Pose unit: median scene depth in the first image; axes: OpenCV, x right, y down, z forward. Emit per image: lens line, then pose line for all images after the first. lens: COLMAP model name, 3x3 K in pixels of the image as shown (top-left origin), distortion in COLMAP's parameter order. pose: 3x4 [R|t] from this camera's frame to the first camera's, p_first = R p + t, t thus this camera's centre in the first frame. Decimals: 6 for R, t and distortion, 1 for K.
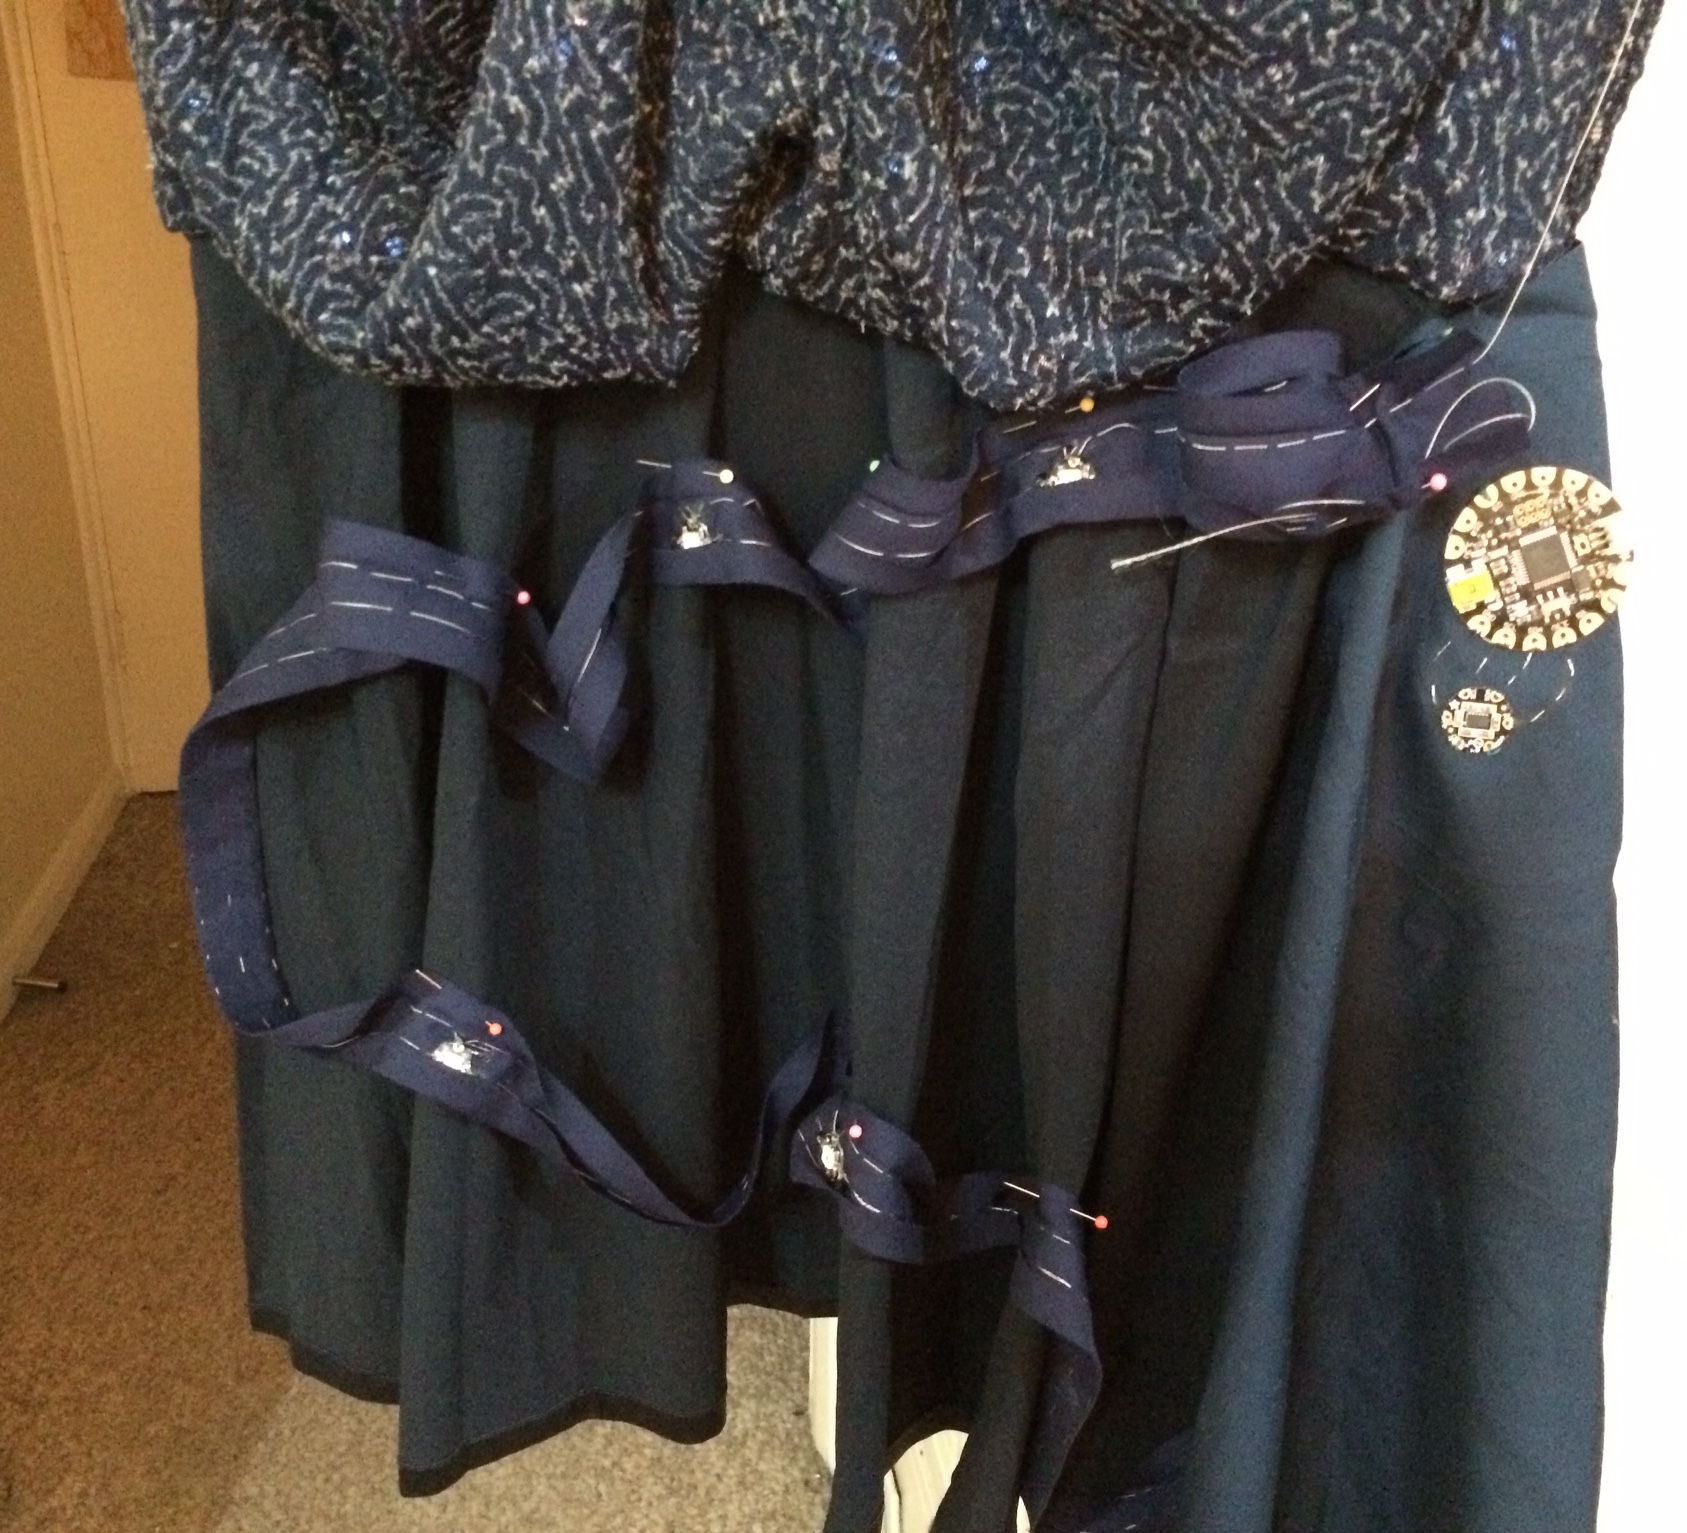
lens RADIAL K [[1848.2, 0, 846.0], [0, 1848.2, 824.7], [0, 0, 1]] dist [0.091567, -0.146171]
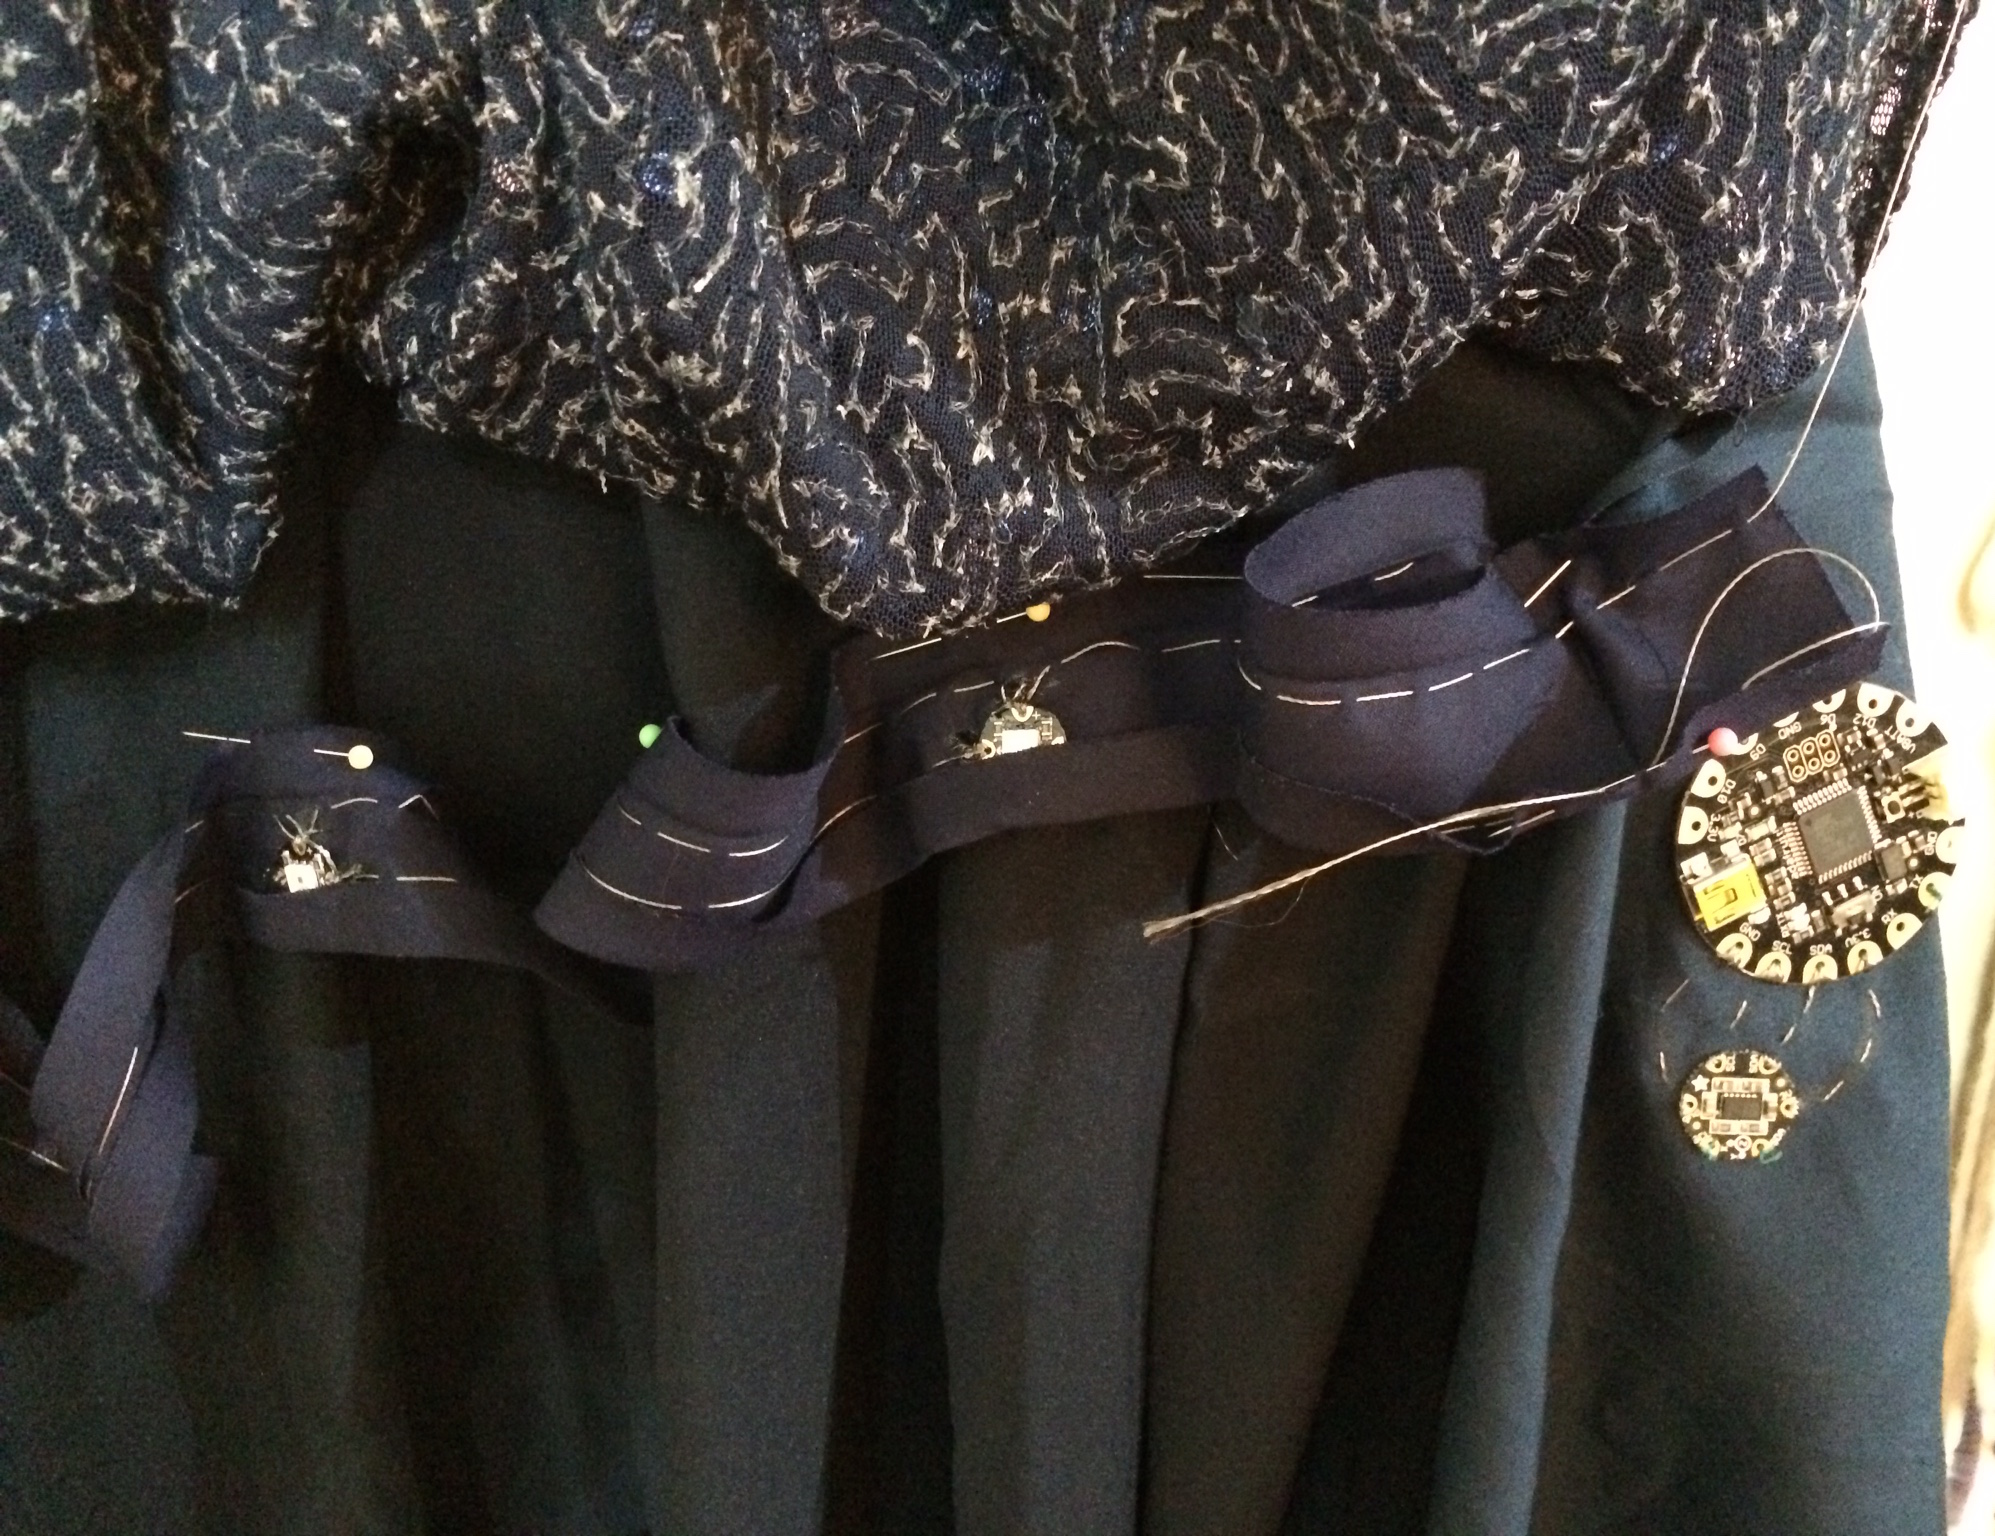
lens RADIAL K [[1833.1, 0, 997.5], [0, 1833.1, 768.0], [0, 0, 1]] dist [0.063268, -0.128721]
pose [[0.968509, -0.086363, 0.233522, -0.012470], [0.096004, 0.994922, -0.030219, -0.171599], [-0.229726, 0.051686, 0.971882, 0.502086]]
